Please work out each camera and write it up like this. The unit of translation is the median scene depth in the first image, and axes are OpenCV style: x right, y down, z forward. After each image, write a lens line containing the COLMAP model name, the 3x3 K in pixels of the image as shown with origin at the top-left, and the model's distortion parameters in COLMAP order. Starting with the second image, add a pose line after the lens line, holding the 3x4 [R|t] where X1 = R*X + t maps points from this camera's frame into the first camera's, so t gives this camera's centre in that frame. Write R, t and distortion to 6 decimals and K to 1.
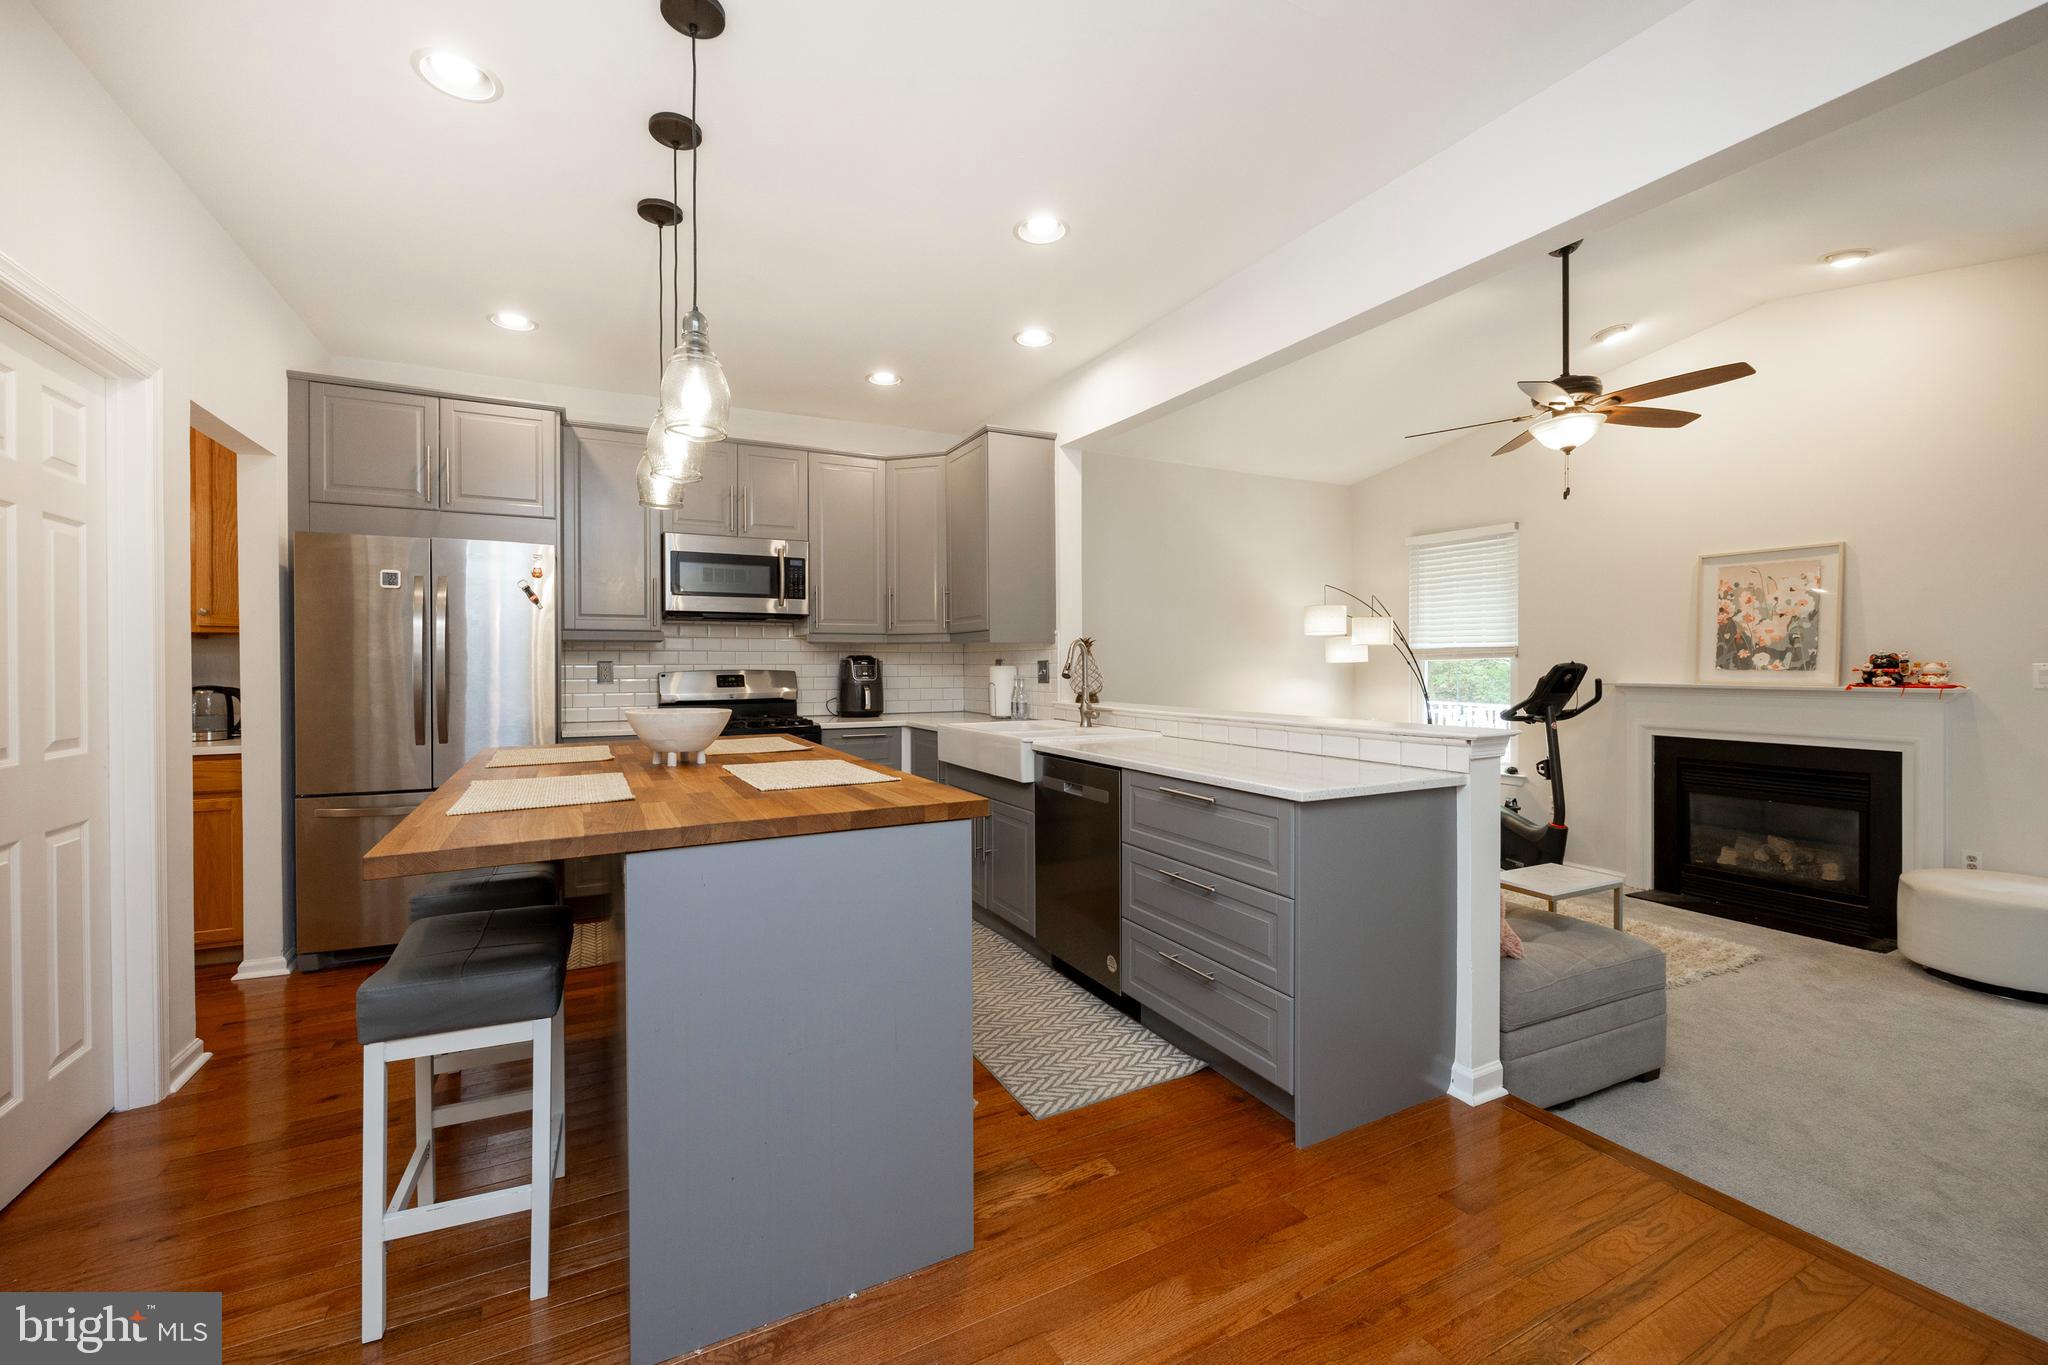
lens RADIAL K [[832.2, 0, 1023.0], [0, 832.2, 671.0], [0, 0, 1]] dist [-0.002773, -0.000269]
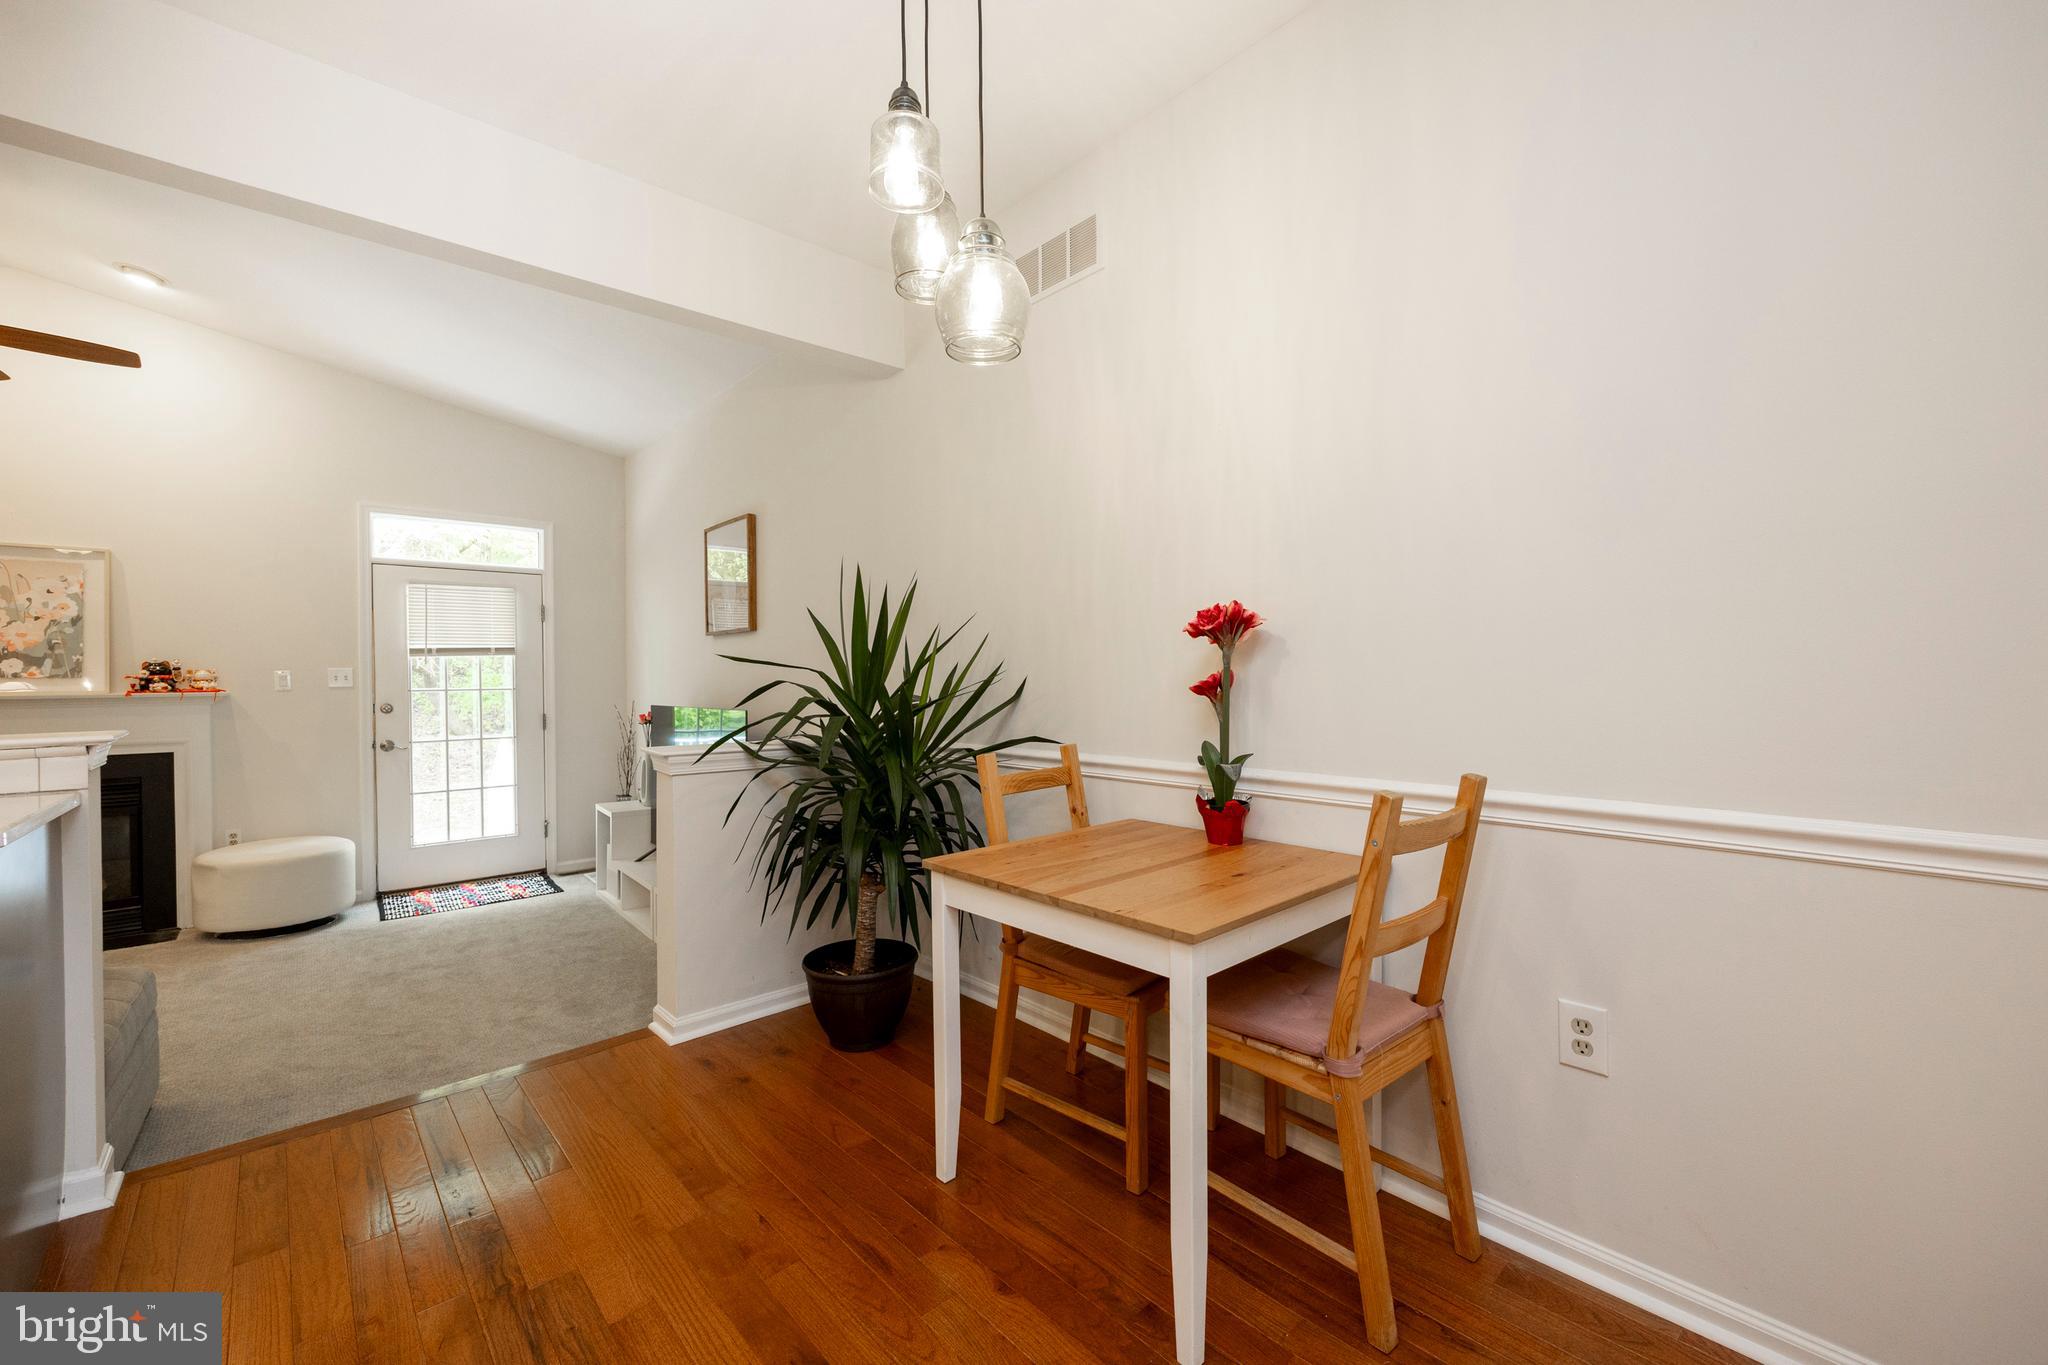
lens RADIAL K [[804.6, 0, 1019.5], [0, 804.6, 682.7], [0, 0, 1]] dist [-0.013670, 0.000301]
pose [[-0.256191, -0.002113, 0.966624, -0.218169], [0.017644, 0.999821, 0.006862, 0.018278], [-0.966465, 0.018813, -0.256107, 0.185893]]
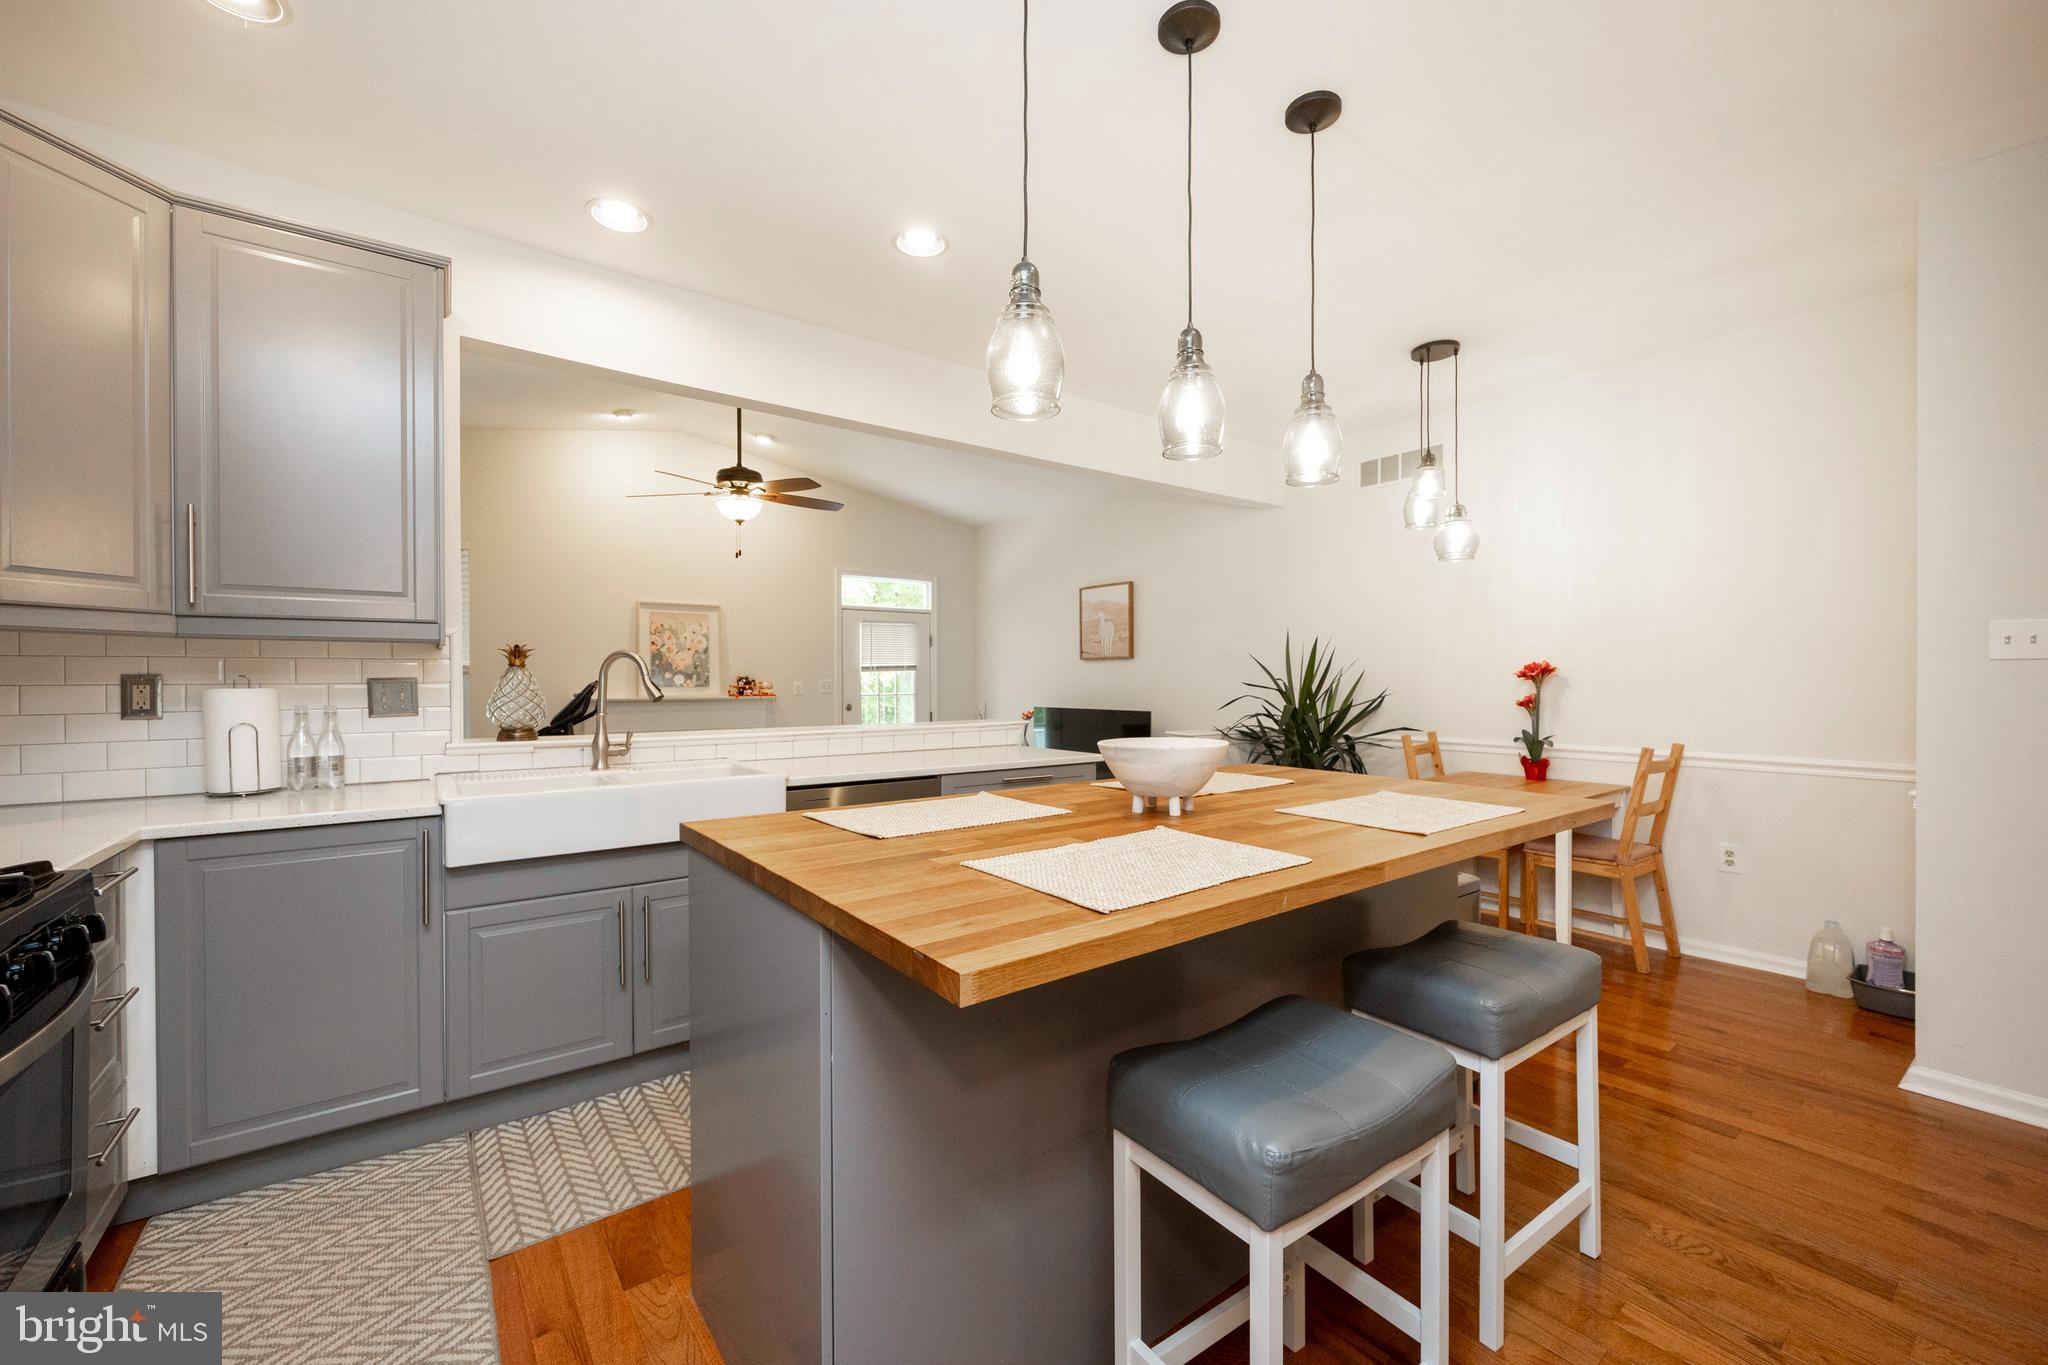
lens RADIAL K [[804.6, 0, 1019.5], [0, 804.6, 682.7], [0, 0, 1]] dist [-0.013670, 0.000301]
pose [[-0.158244, -0.001237, 0.987399, -0.617851], [0.010839, 0.999937, 0.002990, -0.006467], [-0.987341, 0.011176, -0.158220, 0.686799]]
